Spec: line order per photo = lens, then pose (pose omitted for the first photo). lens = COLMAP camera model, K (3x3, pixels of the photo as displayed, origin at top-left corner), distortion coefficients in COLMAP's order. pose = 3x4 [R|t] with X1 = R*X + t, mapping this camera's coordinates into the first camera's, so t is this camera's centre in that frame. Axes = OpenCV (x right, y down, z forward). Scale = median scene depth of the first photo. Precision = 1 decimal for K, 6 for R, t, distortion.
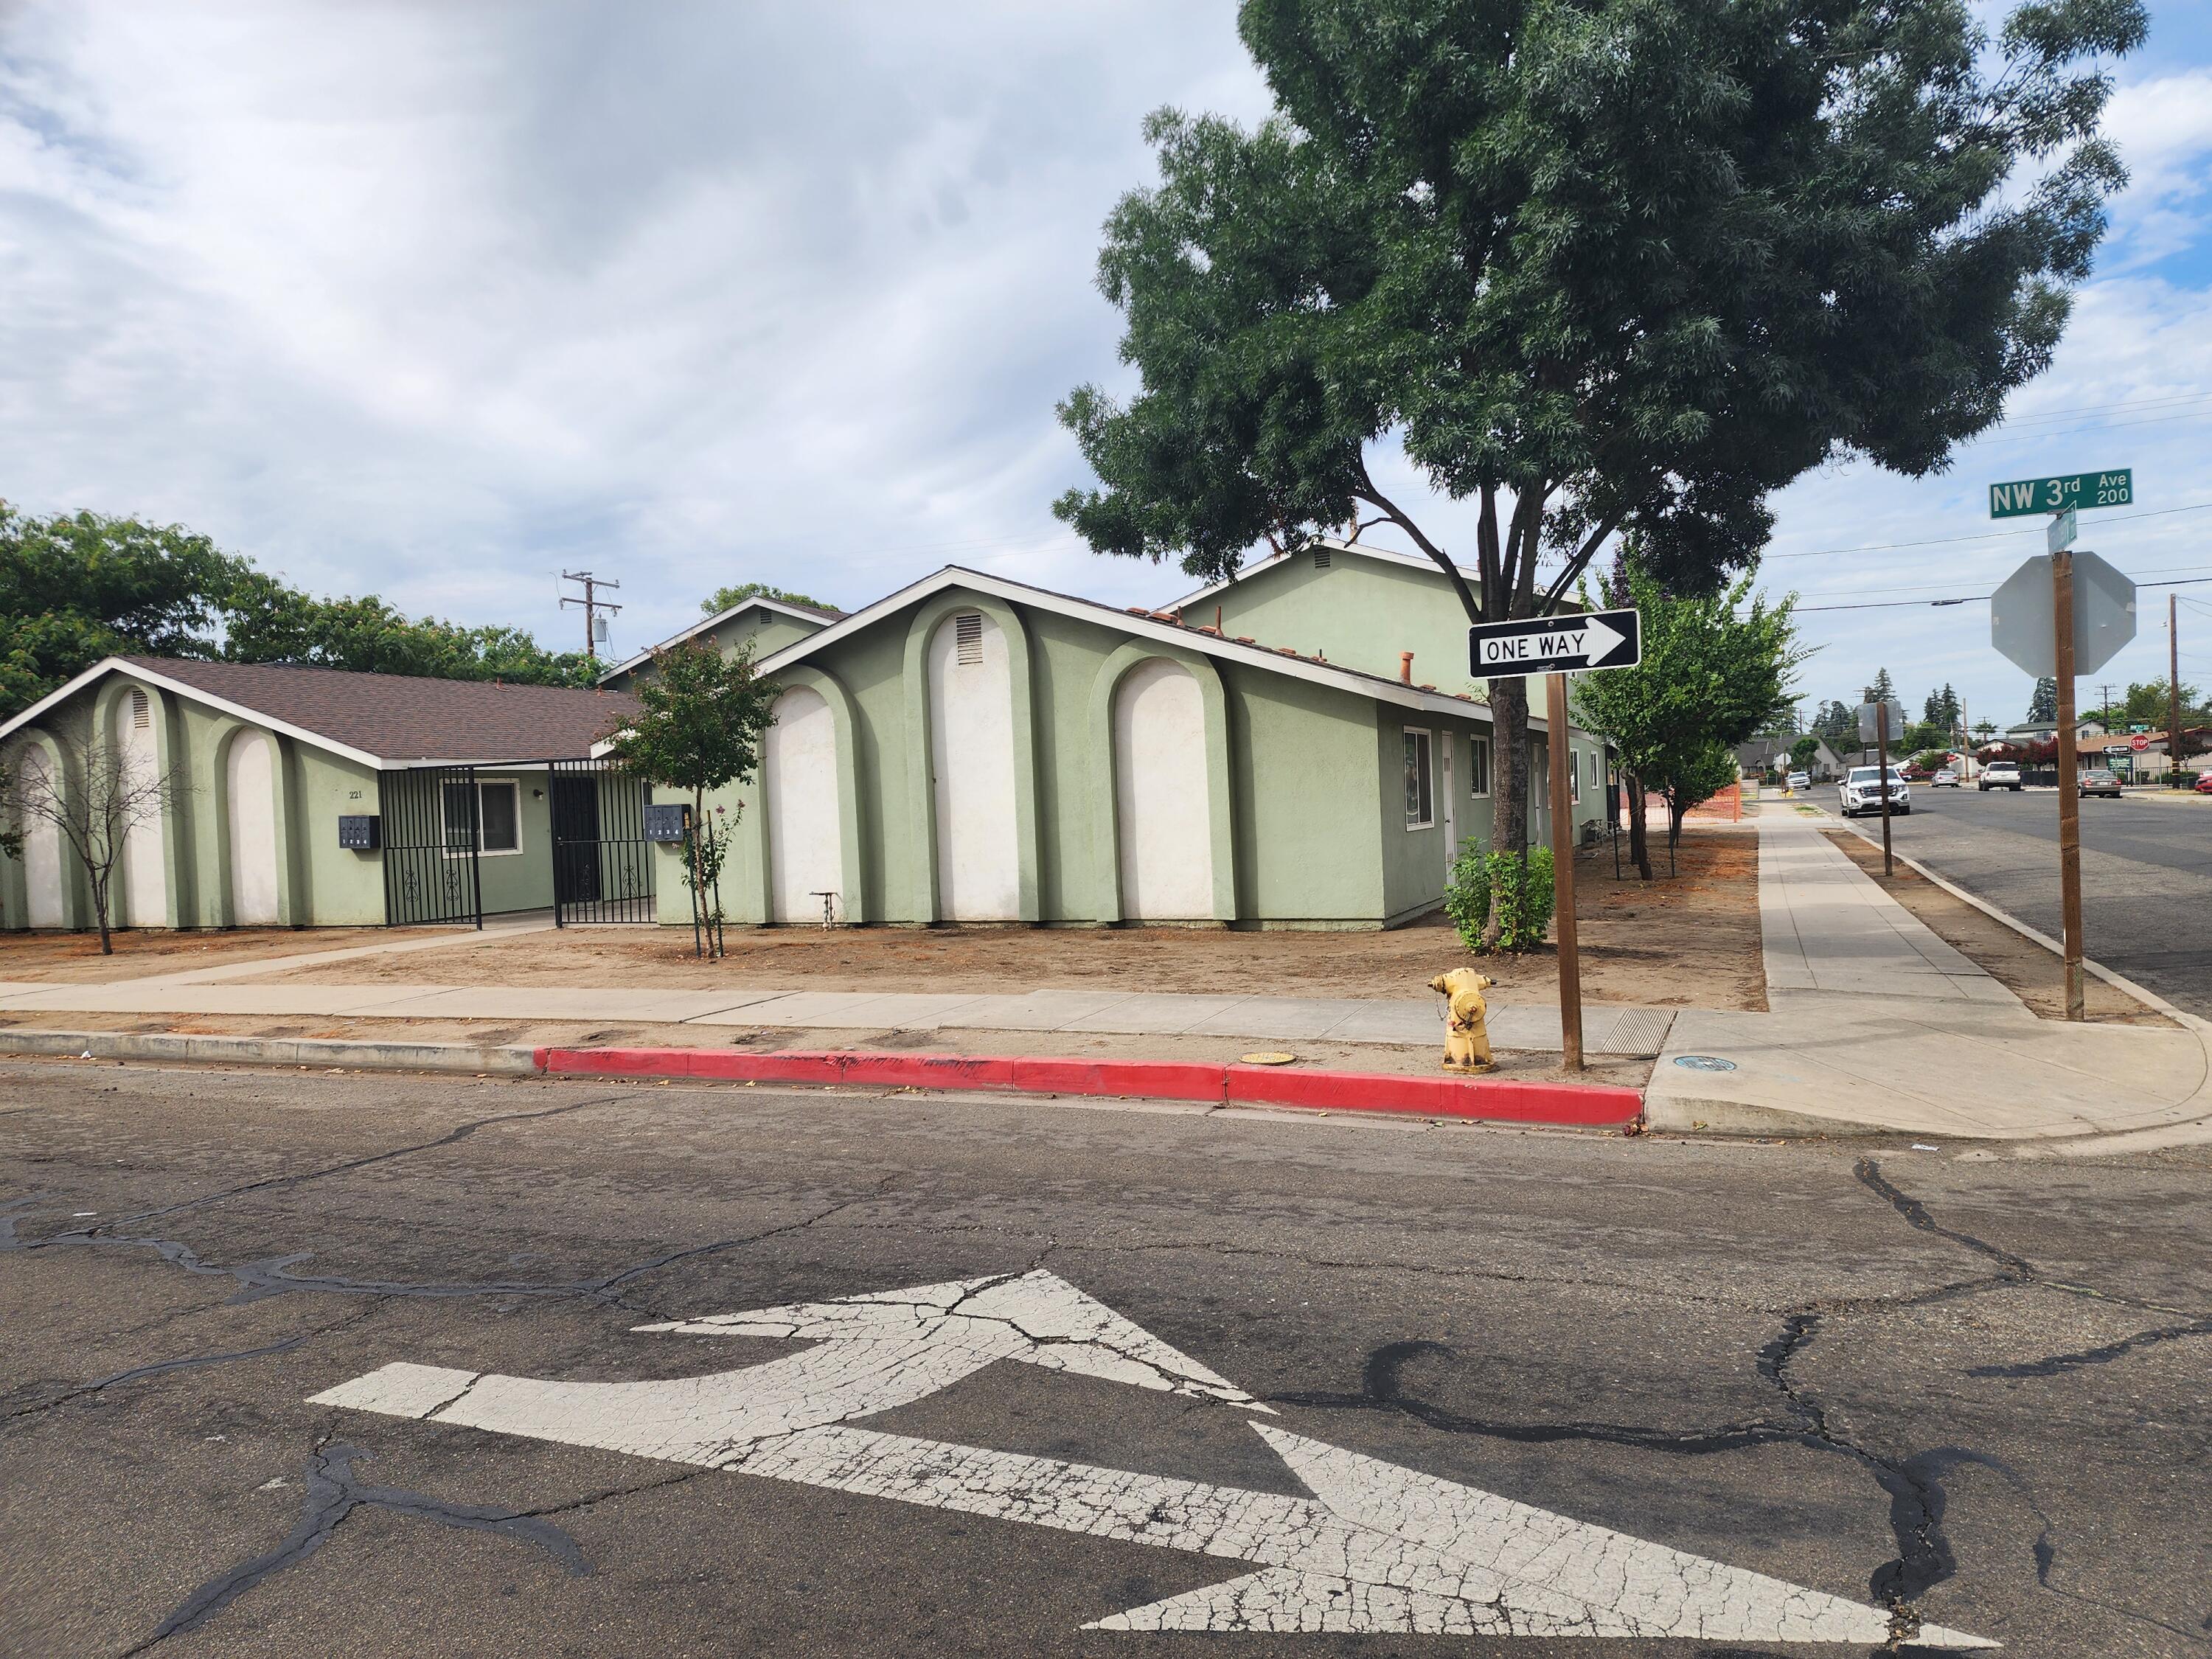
lens RADIAL K [[1472.2, 0, 1125.2], [0, 1472.2, 827.8], [0, 0, 1]] dist [0.105333, -0.111645]
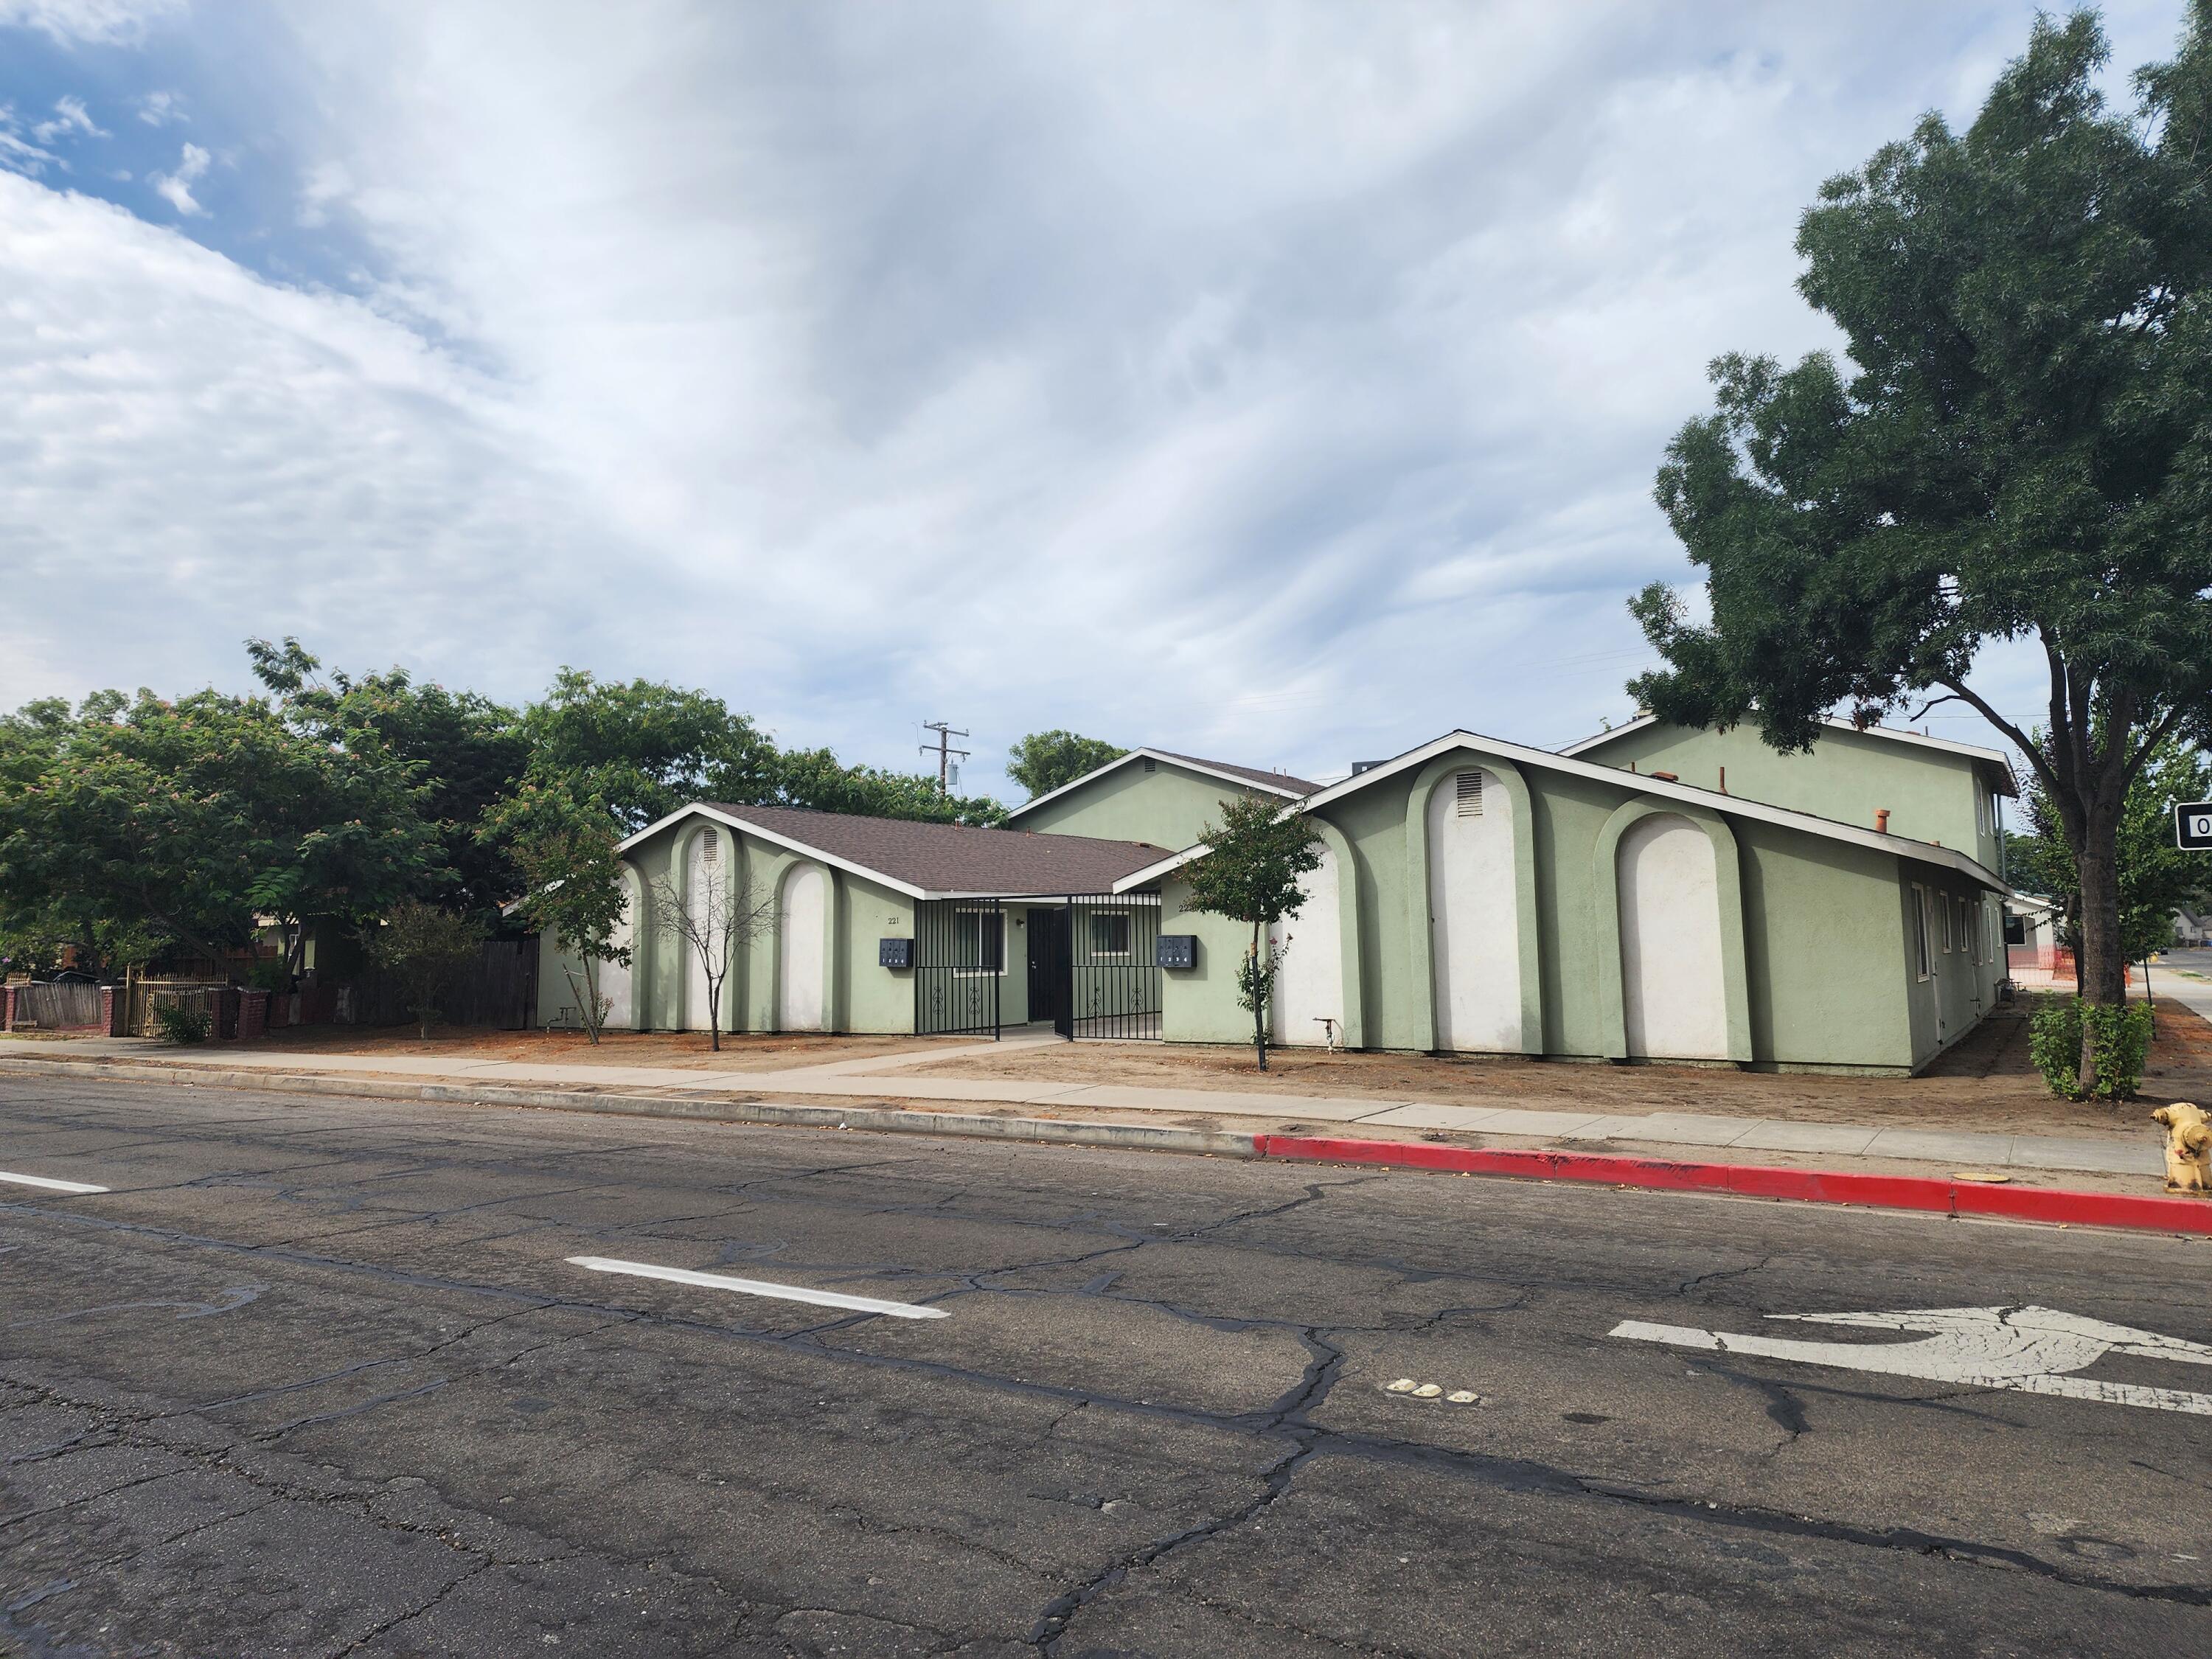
lens RADIAL K [[1468.6, 0, 1118.9], [0, 1468.6, 795.6], [0, 0, 1]] dist [0.105201, -0.106745]
pose [[0.985557, 0.009988, -0.169050, -0.180539], [-0.029411, 0.993184, -0.112782, 0.007007], [0.166771, 0.116125, 0.979133, -0.138745]]
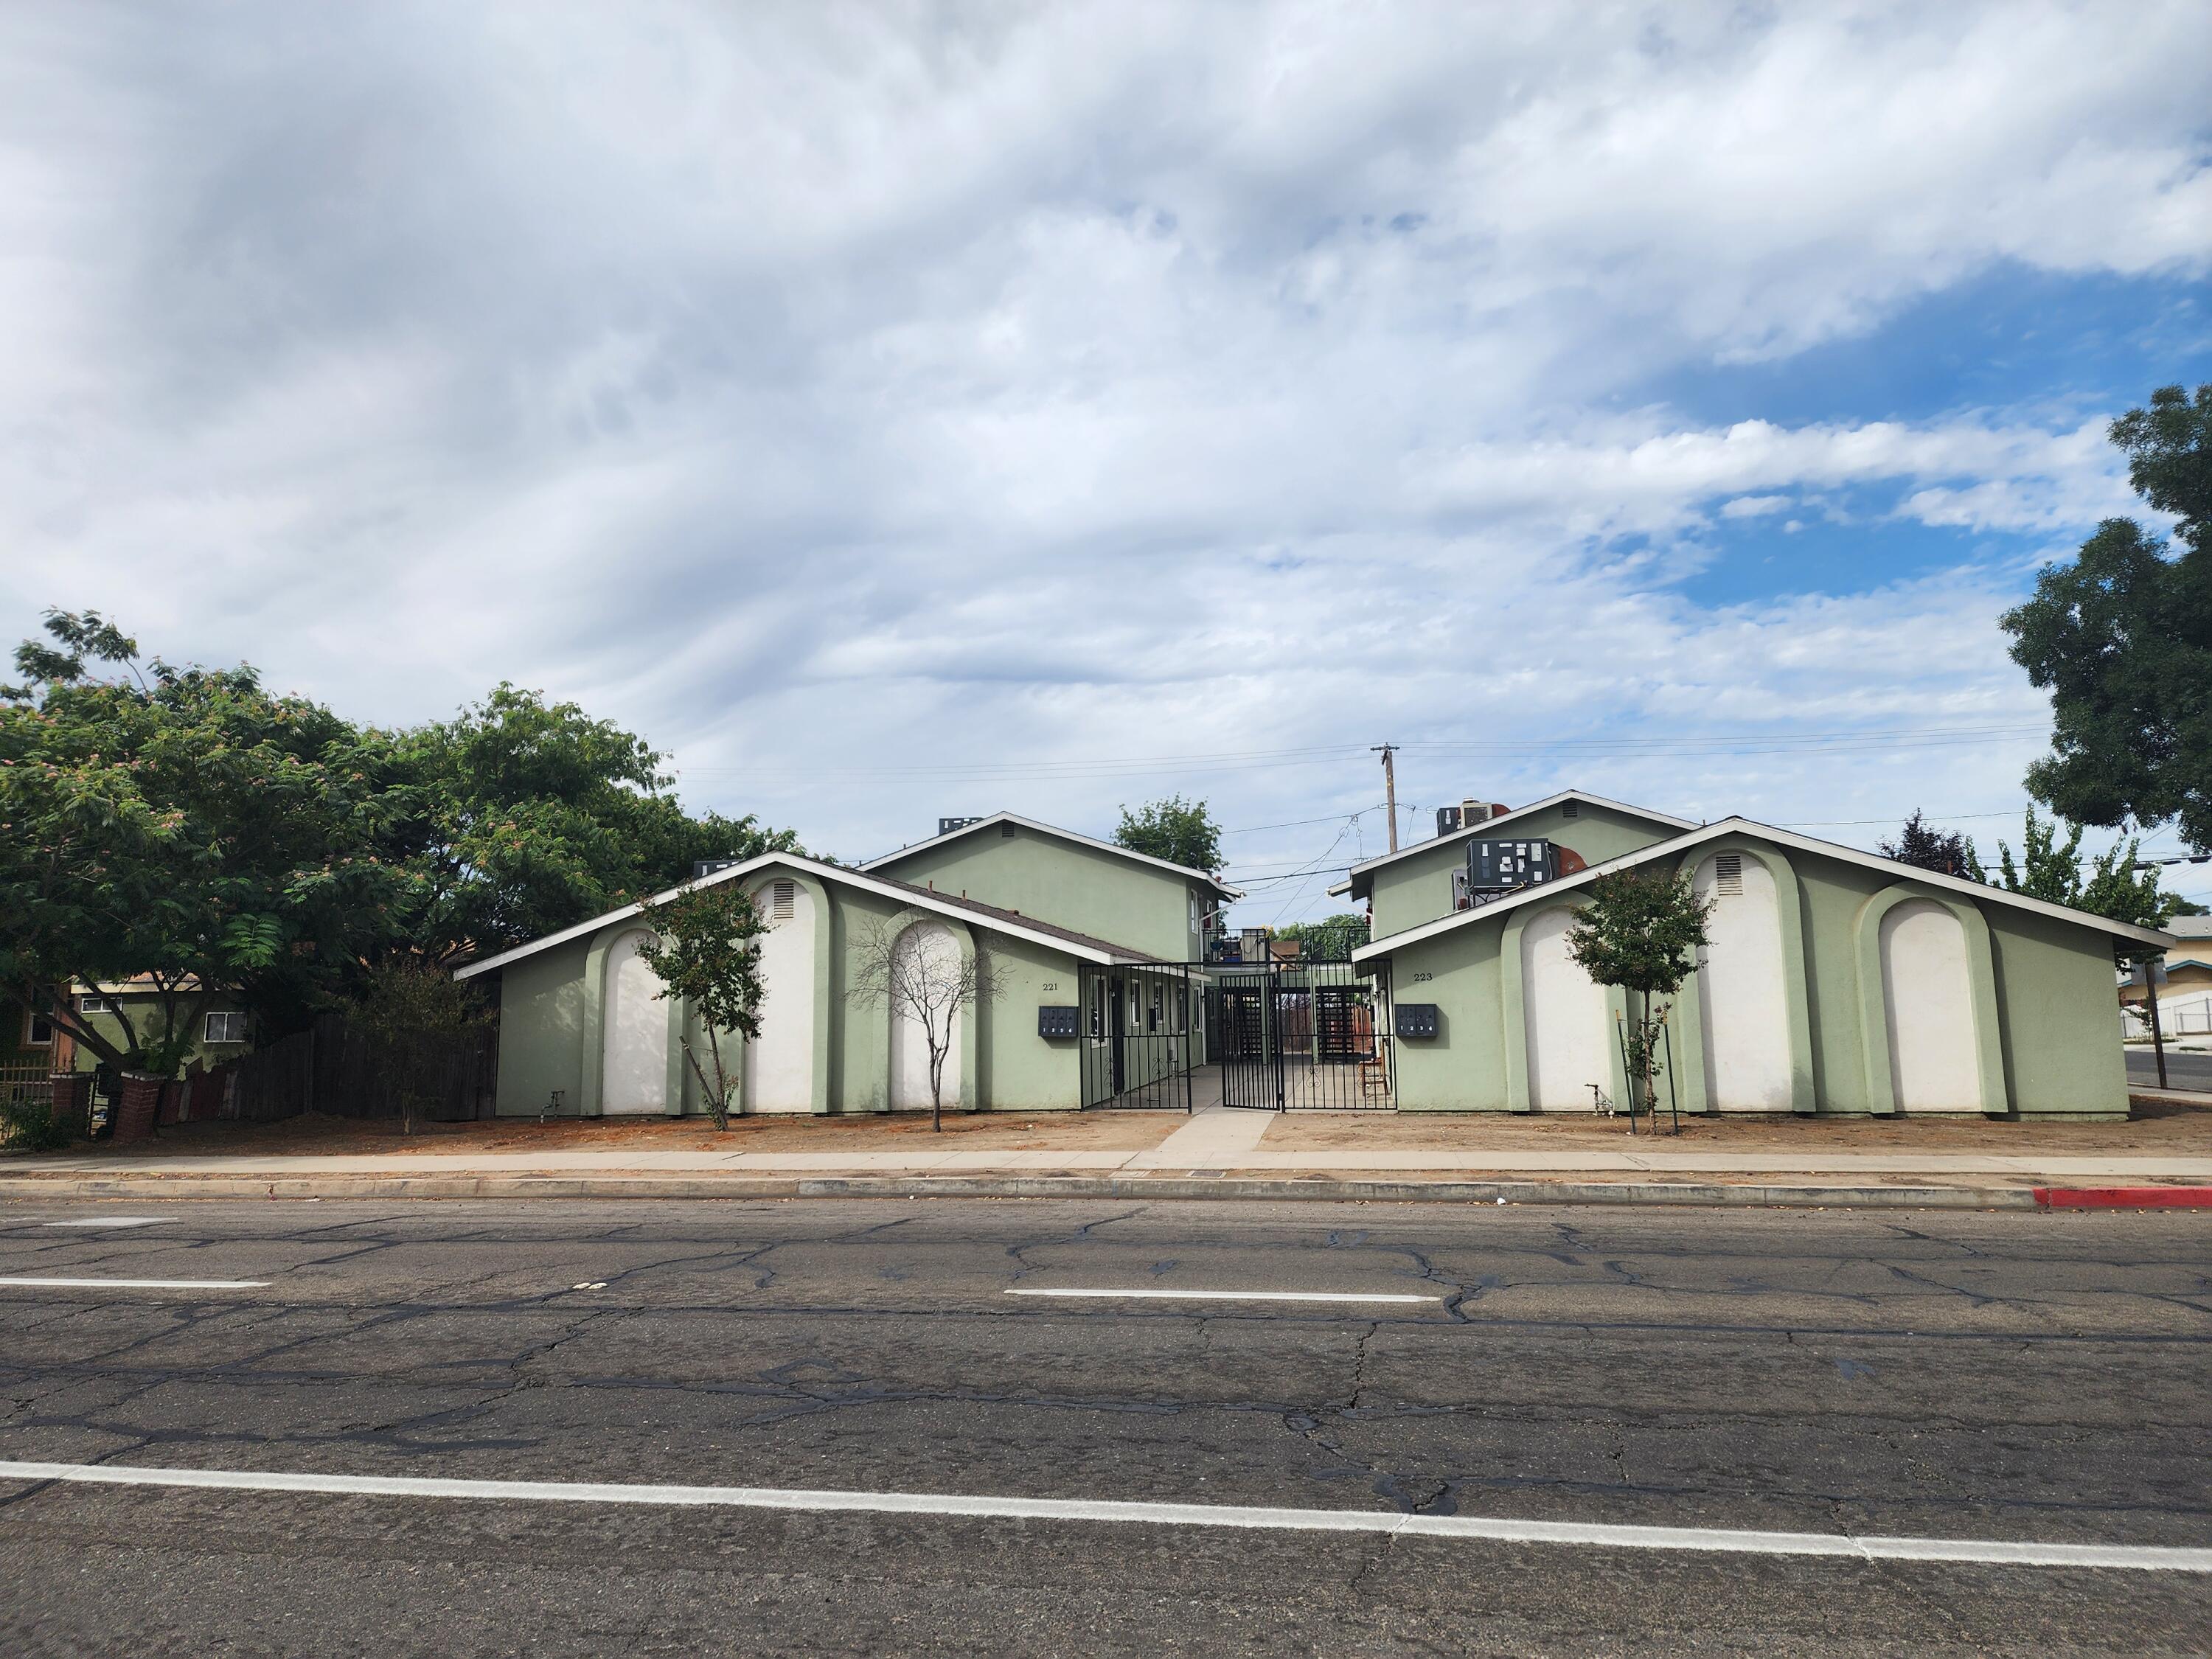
lens RADIAL K [[1472.2, 0, 1125.2], [0, 1472.2, 827.8], [0, 0, 1]] dist [0.105333, -0.111645]
pose [[0.972191, 0.054199, 0.227830, -0.887023], [-0.019925, 0.988466, -0.150126, 0.029186], [-0.233339, 0.141411, 0.962058, -0.078583]]
